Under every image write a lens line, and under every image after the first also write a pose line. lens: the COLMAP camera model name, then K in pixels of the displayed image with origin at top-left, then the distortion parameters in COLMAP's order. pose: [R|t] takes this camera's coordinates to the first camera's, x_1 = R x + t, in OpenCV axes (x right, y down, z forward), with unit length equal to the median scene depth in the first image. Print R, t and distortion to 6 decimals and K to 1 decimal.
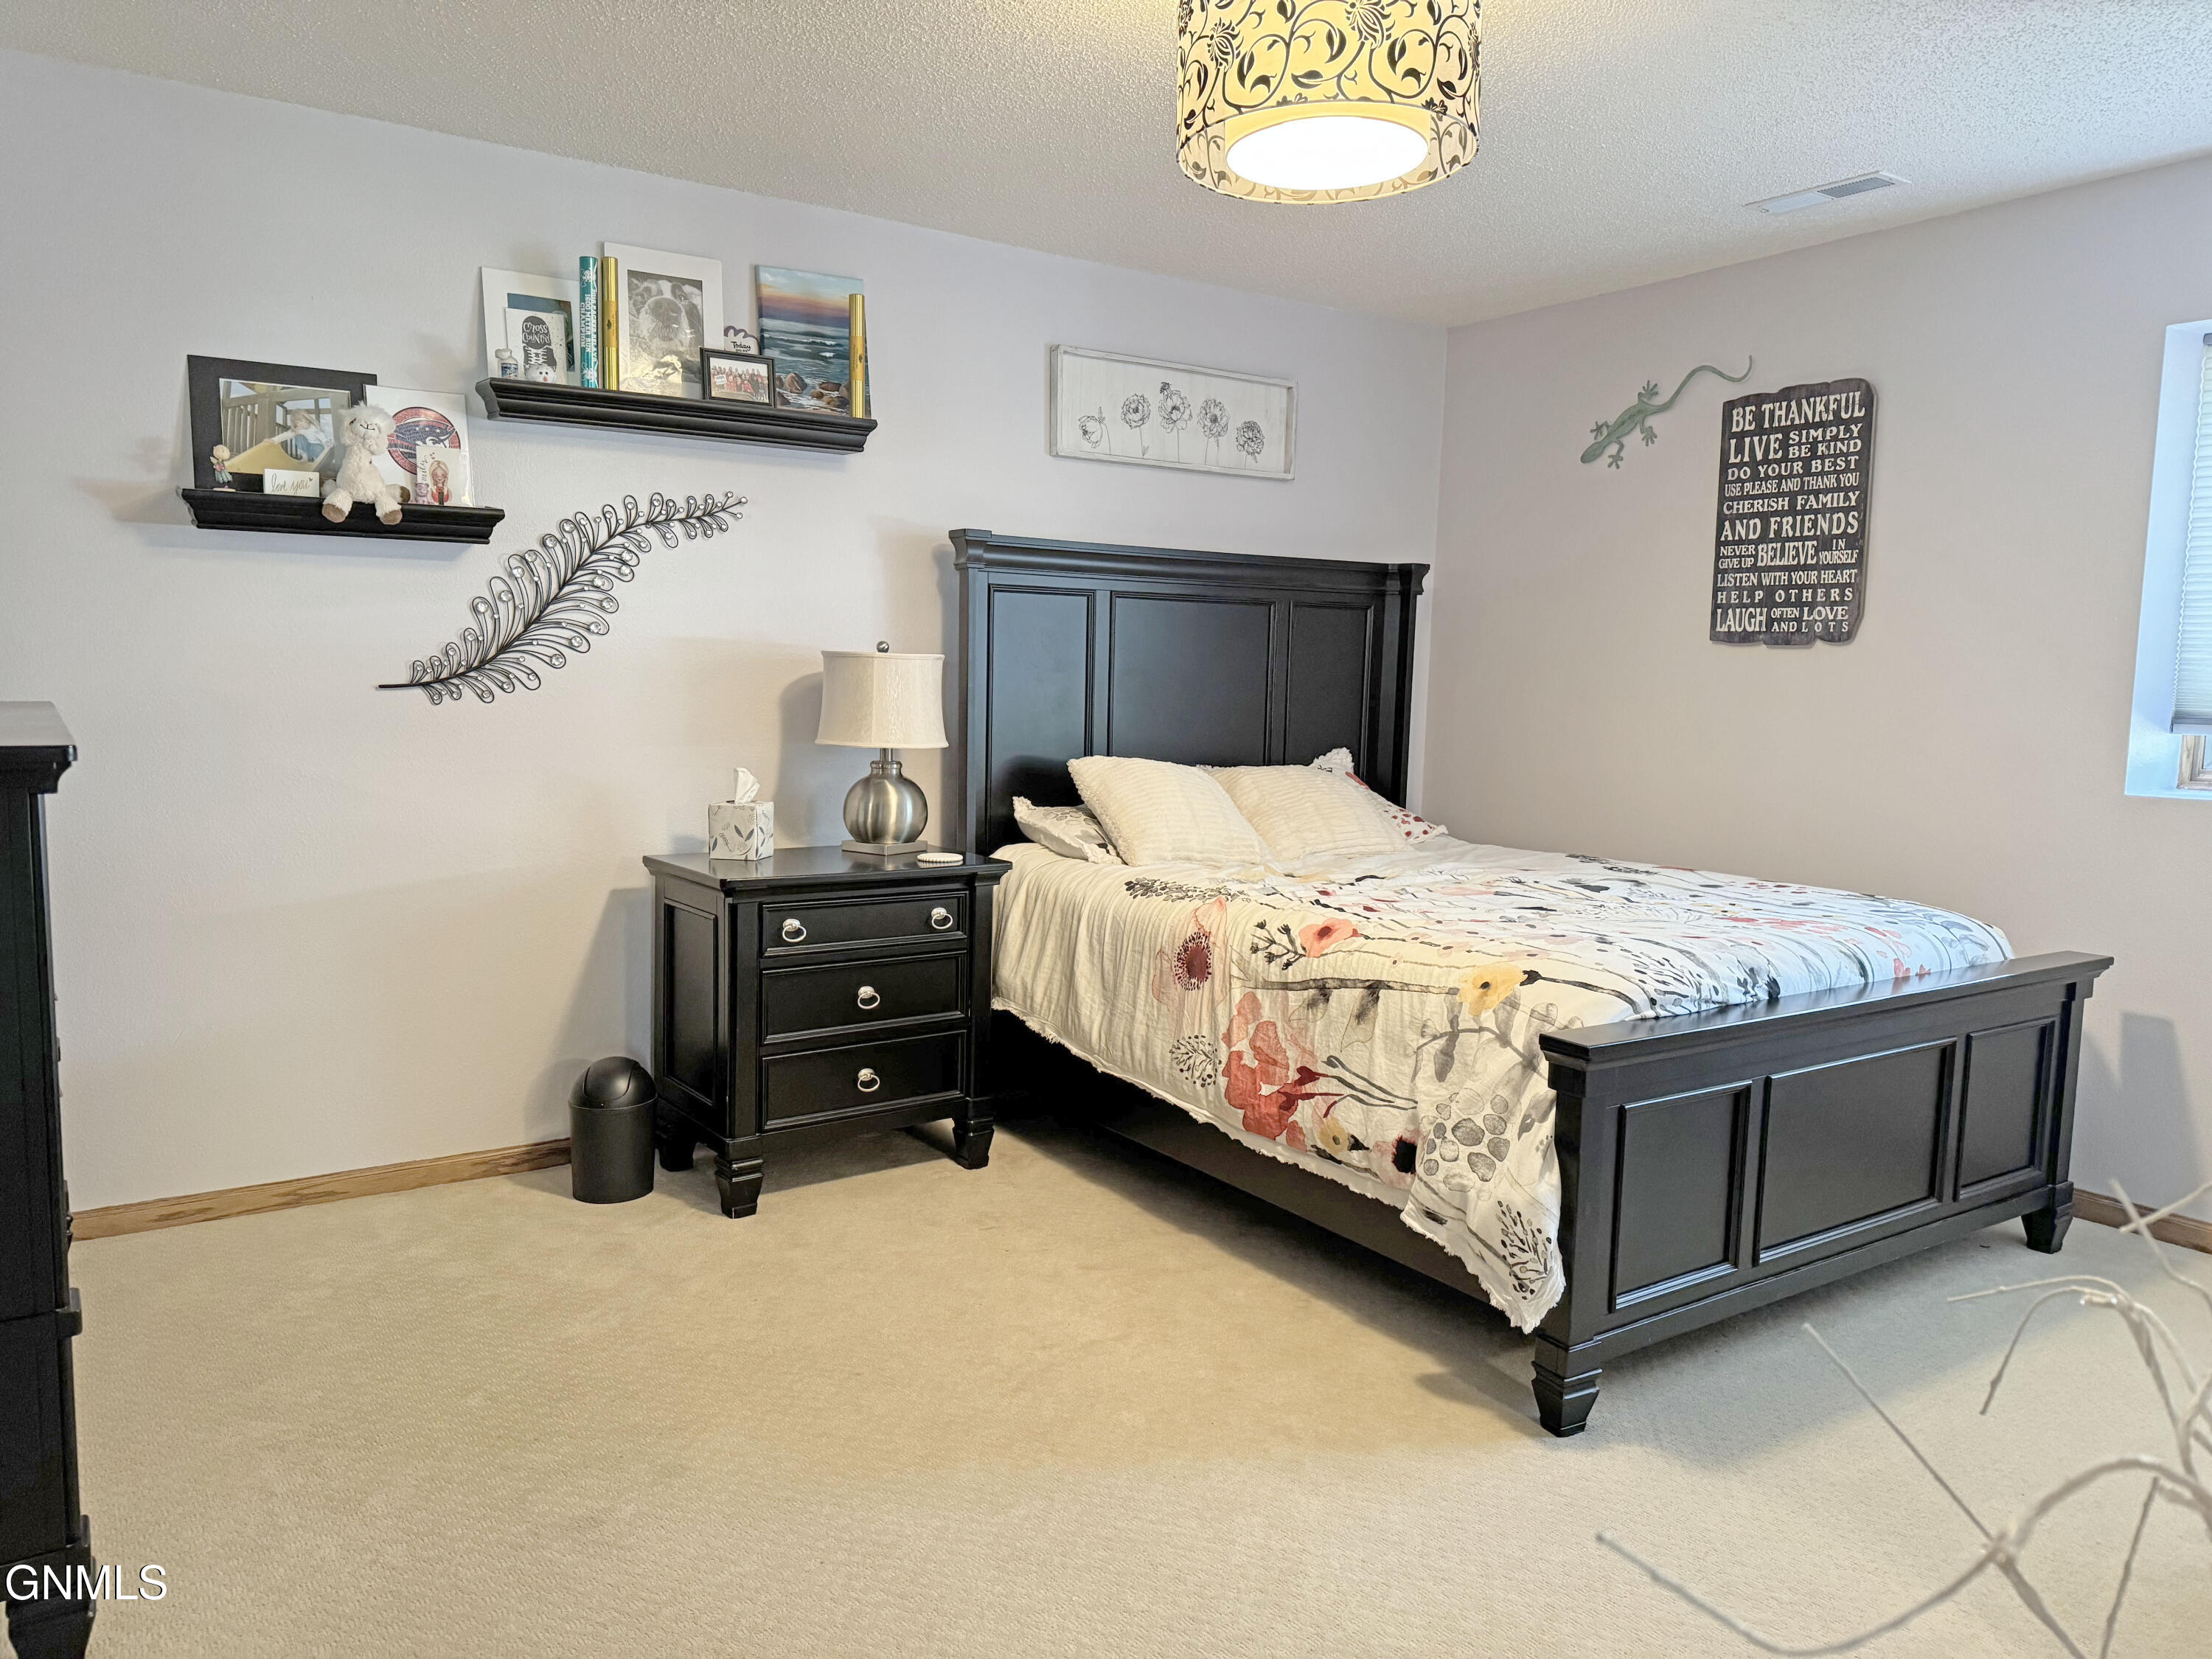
lens RADIAL K [[1523.7, 0, 1106.0], [0, 1523.7, 829.5], [0, 0, 1]] dist [0.138110, -0.232137]
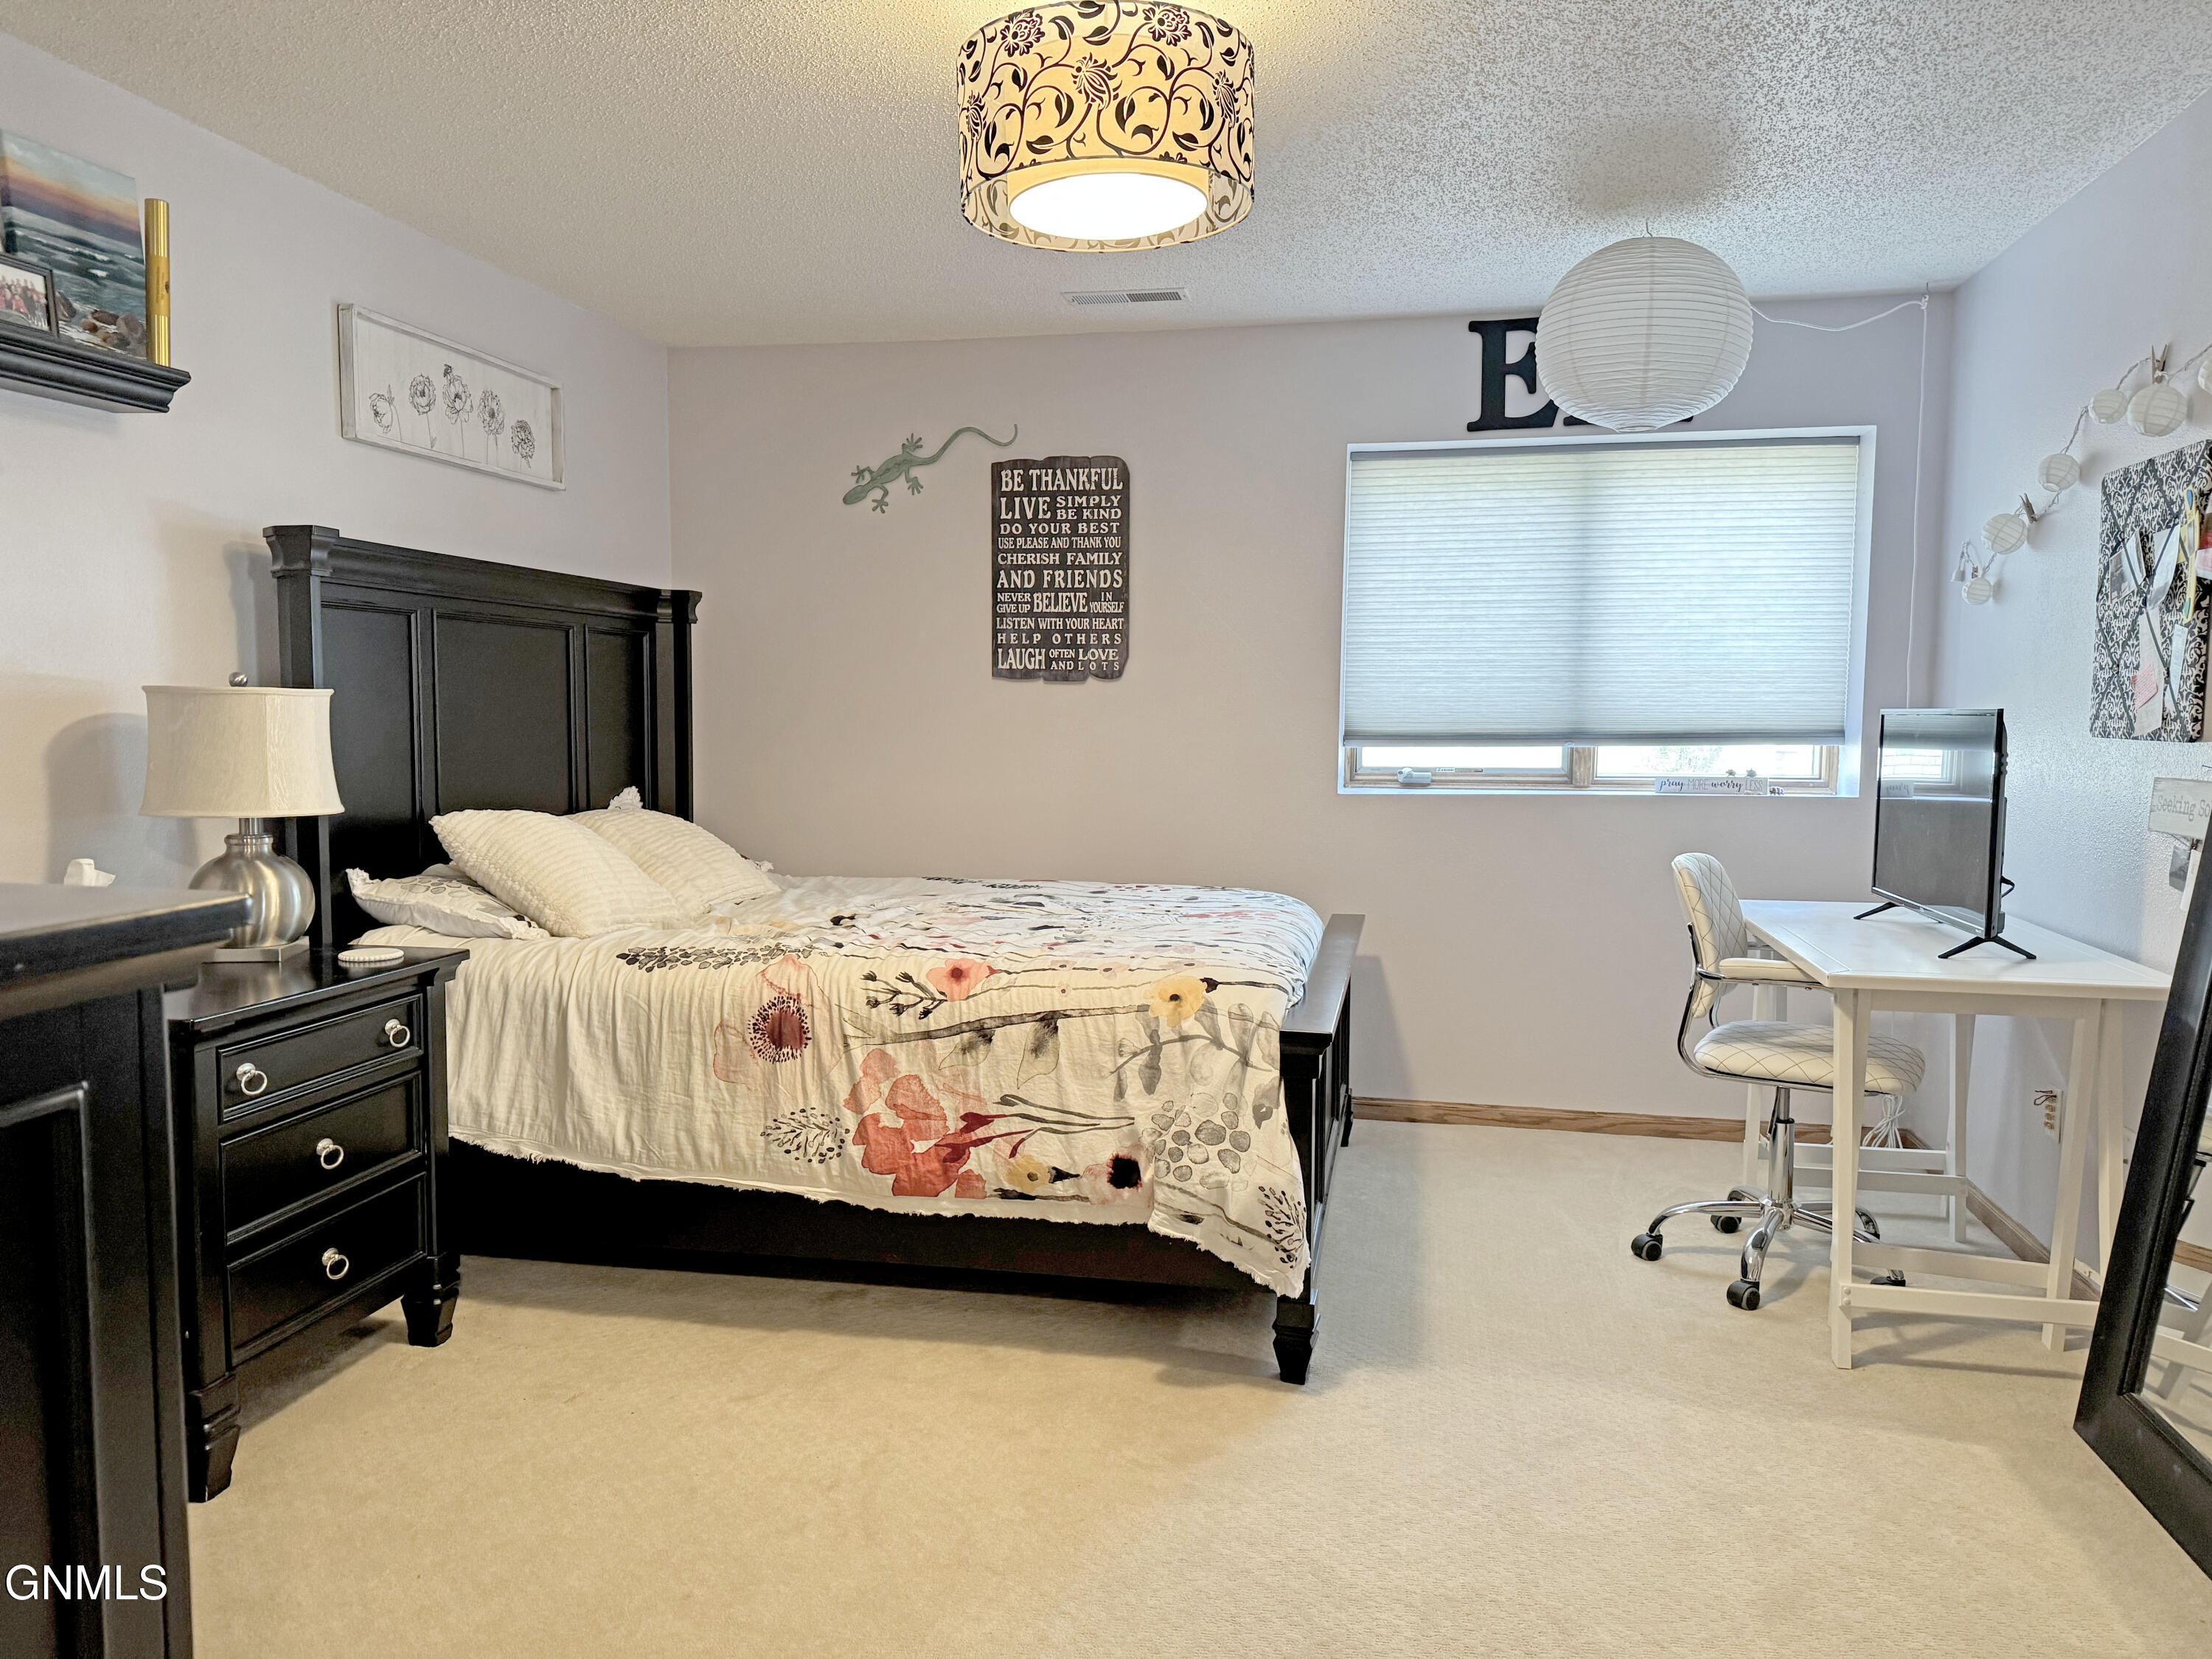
lens RADIAL K [[1508.3, 0, 1106.3], [0, 1508.3, 841.3], [0, 0, 1]] dist [0.150048, -0.327842]
pose [[0.710742, -0.074693, 0.699476, -0.394768], [0.080150, 0.996470, 0.024967, -0.029110], [-0.698872, 0.038318, 0.714220, 0.202594]]
